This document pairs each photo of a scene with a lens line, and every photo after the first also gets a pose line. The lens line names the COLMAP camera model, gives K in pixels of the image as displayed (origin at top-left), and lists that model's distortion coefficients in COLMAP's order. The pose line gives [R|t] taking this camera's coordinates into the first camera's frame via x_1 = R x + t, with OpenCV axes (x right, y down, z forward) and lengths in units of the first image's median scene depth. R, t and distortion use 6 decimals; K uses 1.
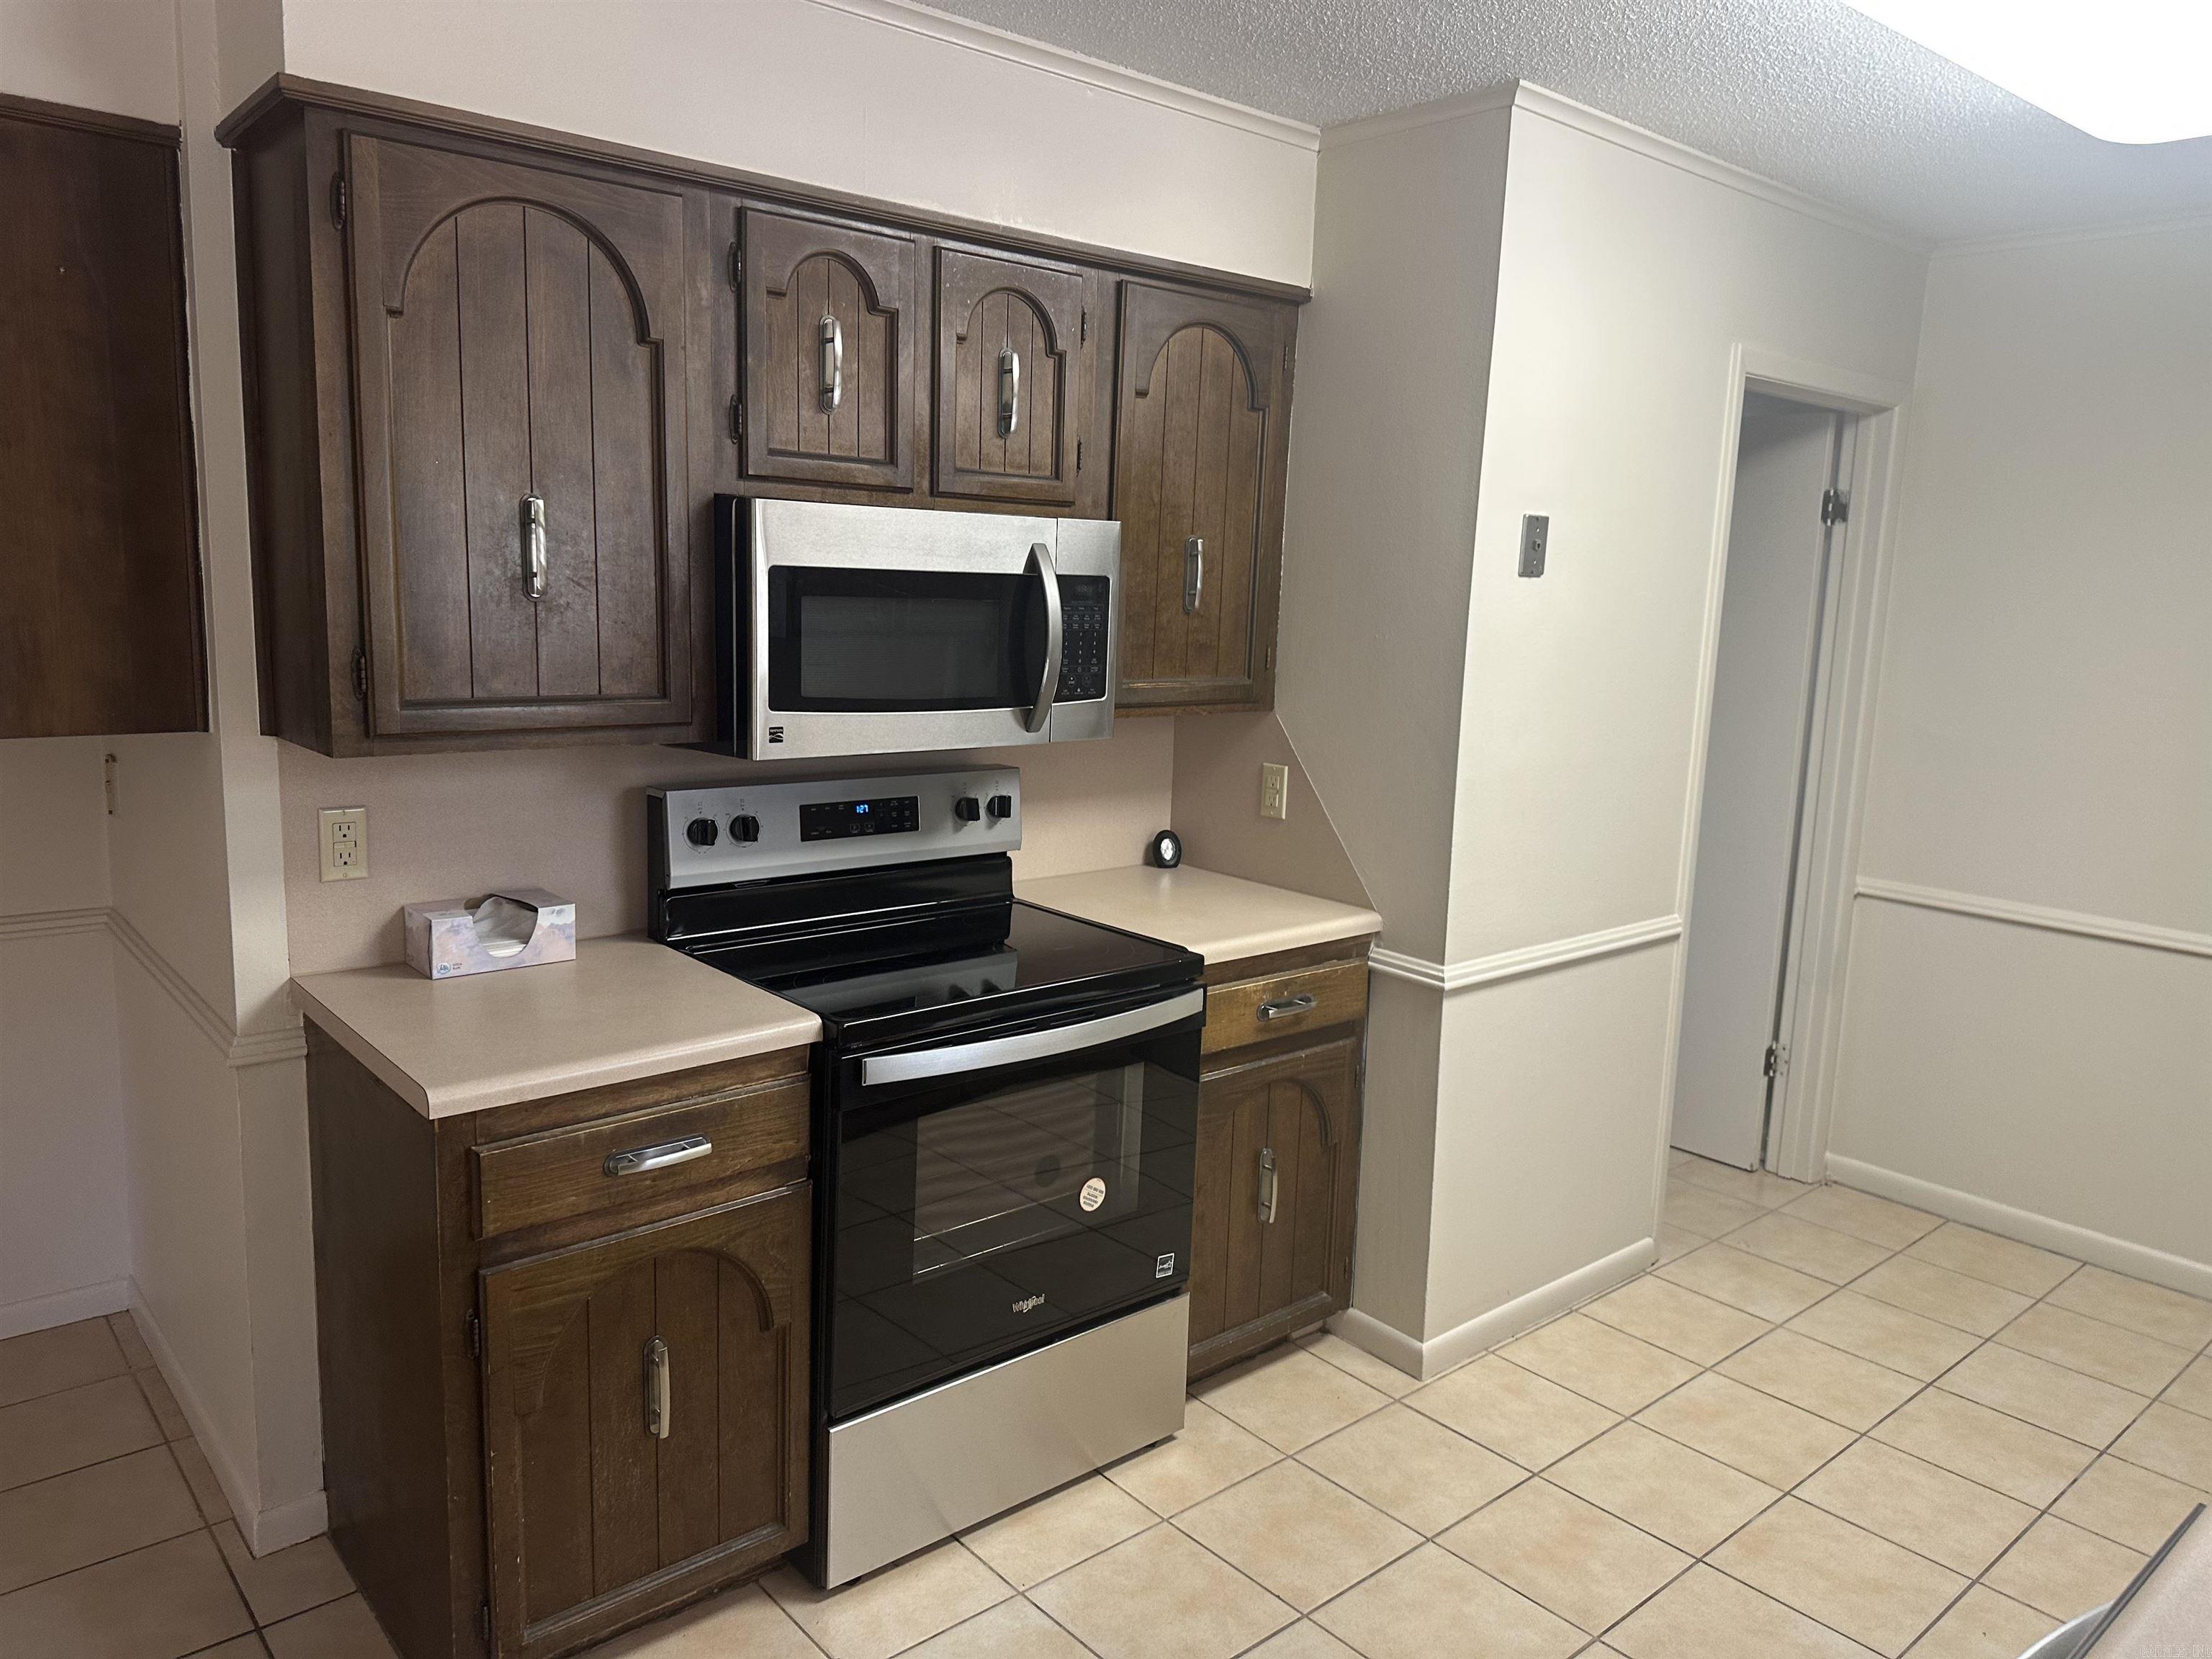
lens RADIAL K [[1538.0, 0, 1103.9], [0, 1538.0, 816.3], [0, 0, 1]] dist [-0.004127, -0.001152]
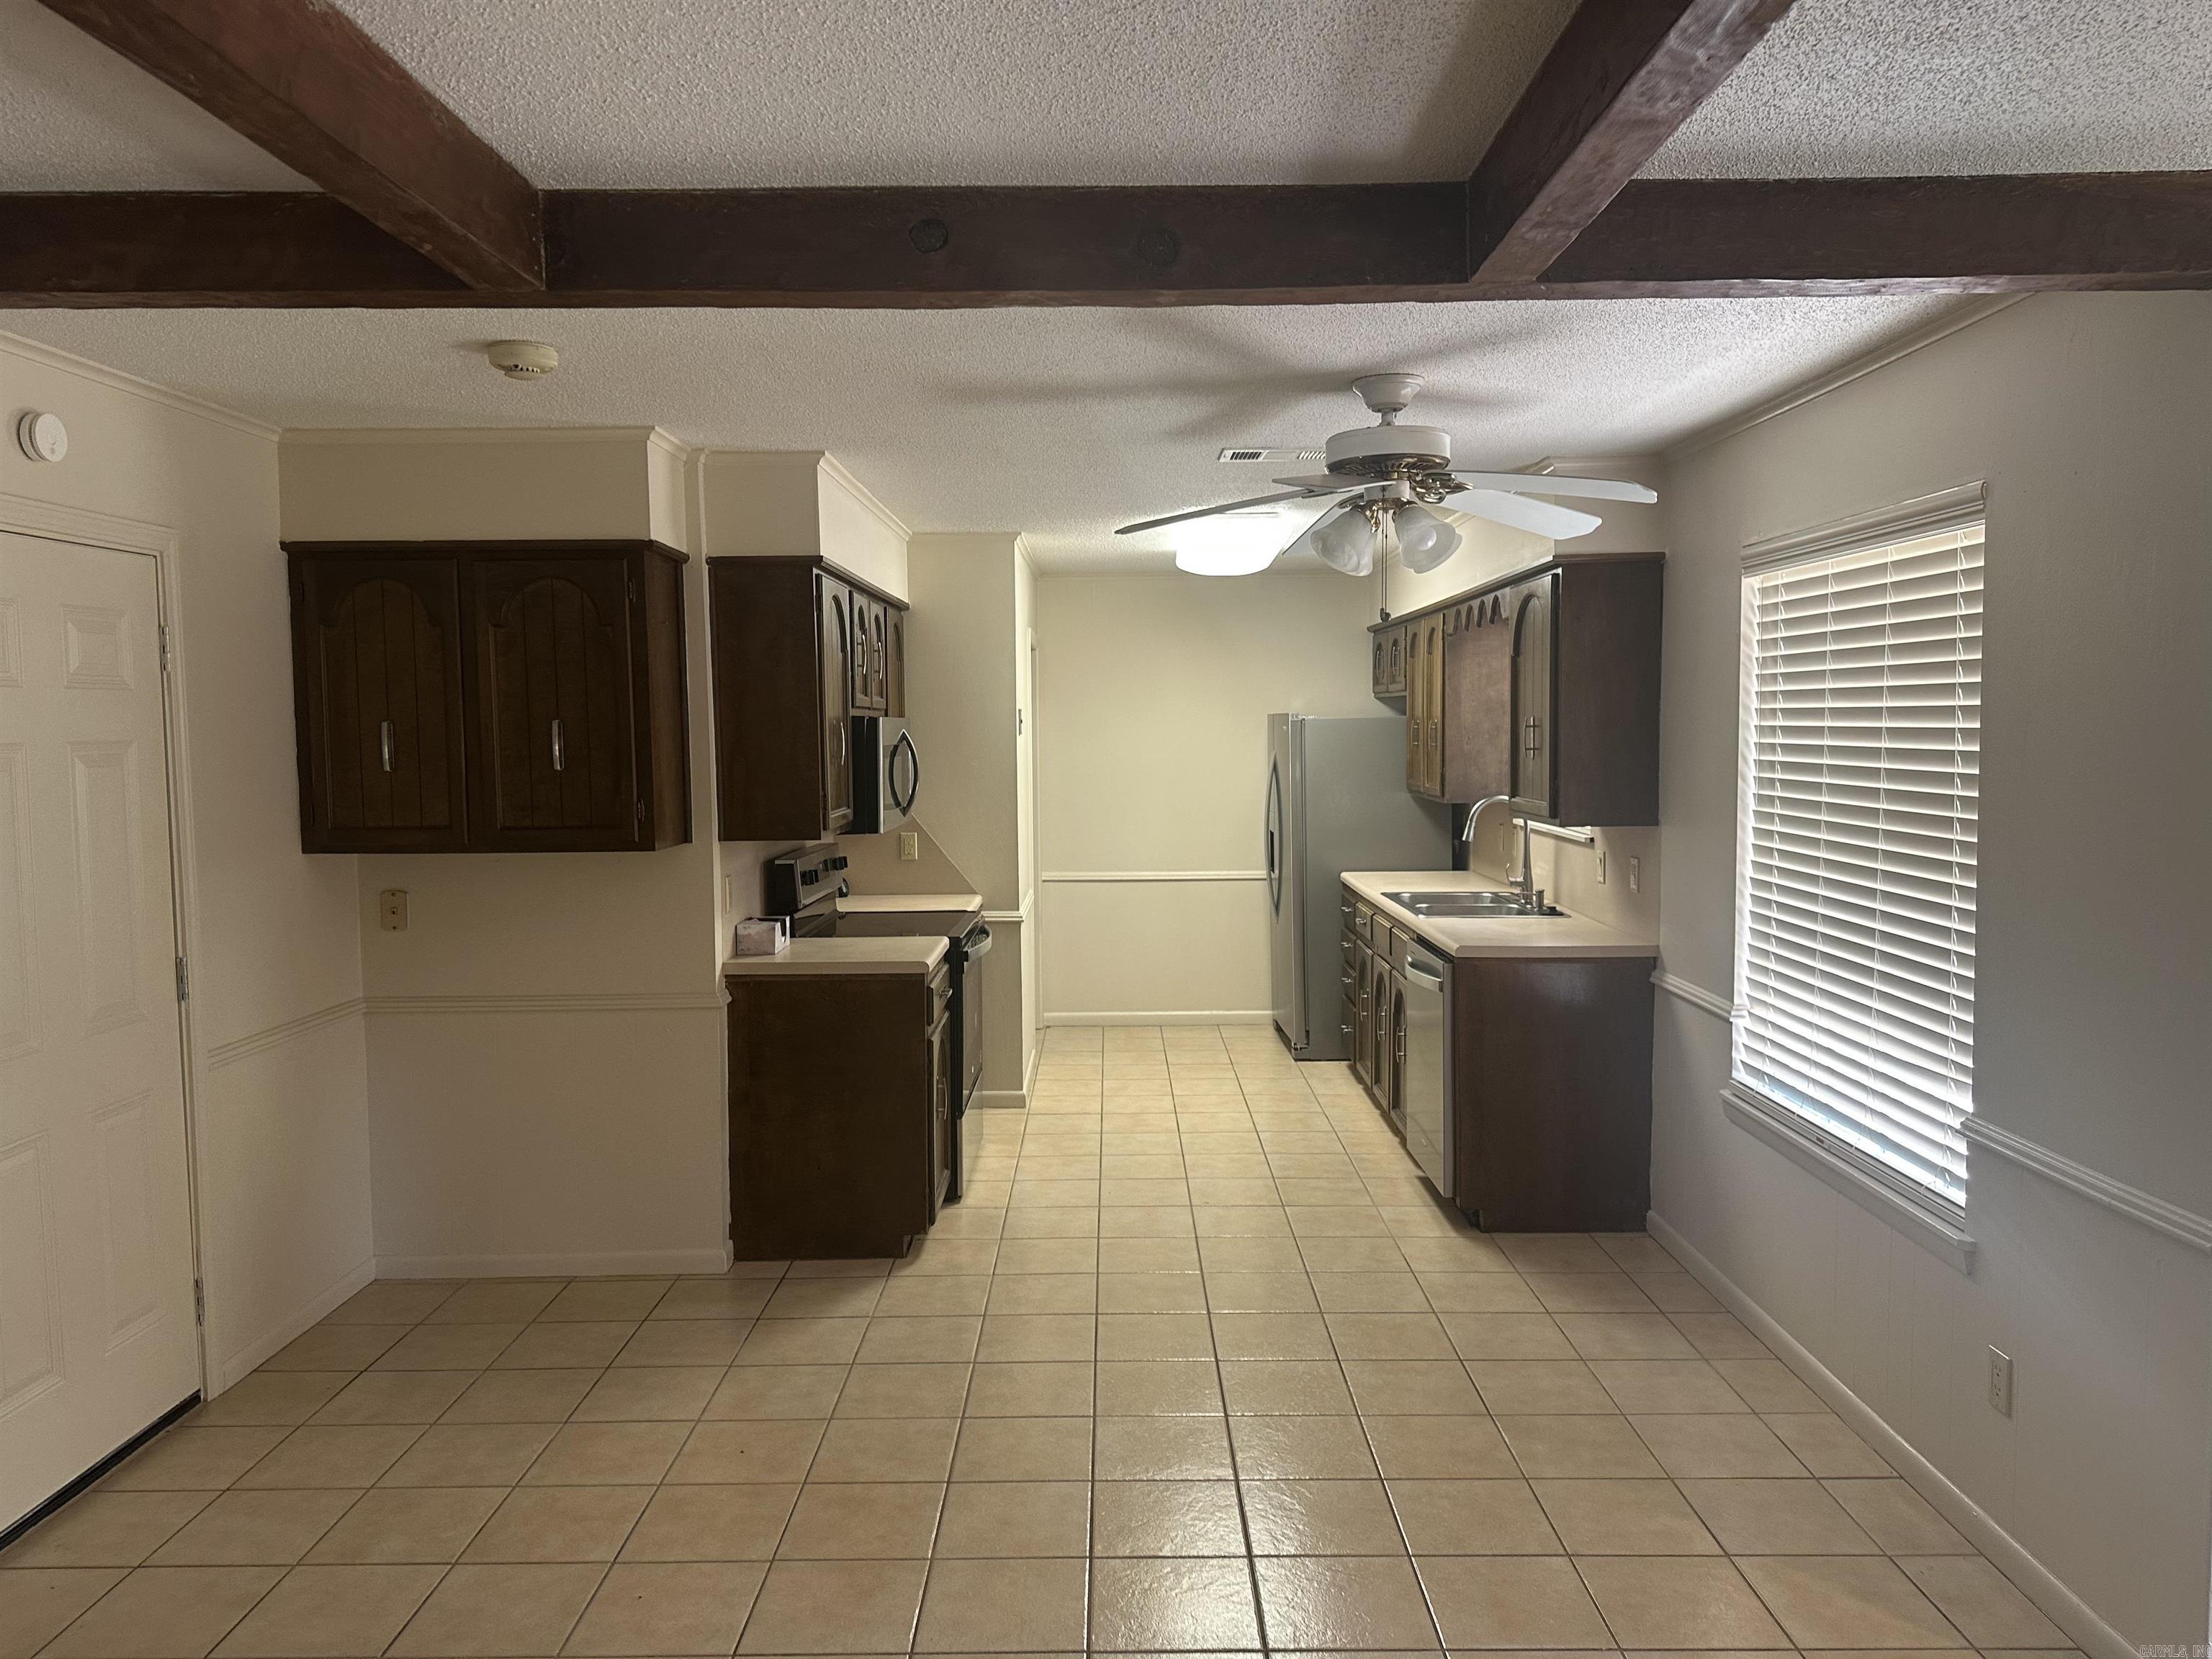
lens RADIAL K [[1538.0, 0, 1110.1], [0, 1538.0, 828.6], [0, 0, 1]] dist [-0.004127, -0.001152]
pose [[0.658581, -0.096852, 0.746251, -1.328054], [0.143785, 0.989608, 0.001543, -0.004839], [-0.738646, 0.106283, 0.665662, -0.579600]]
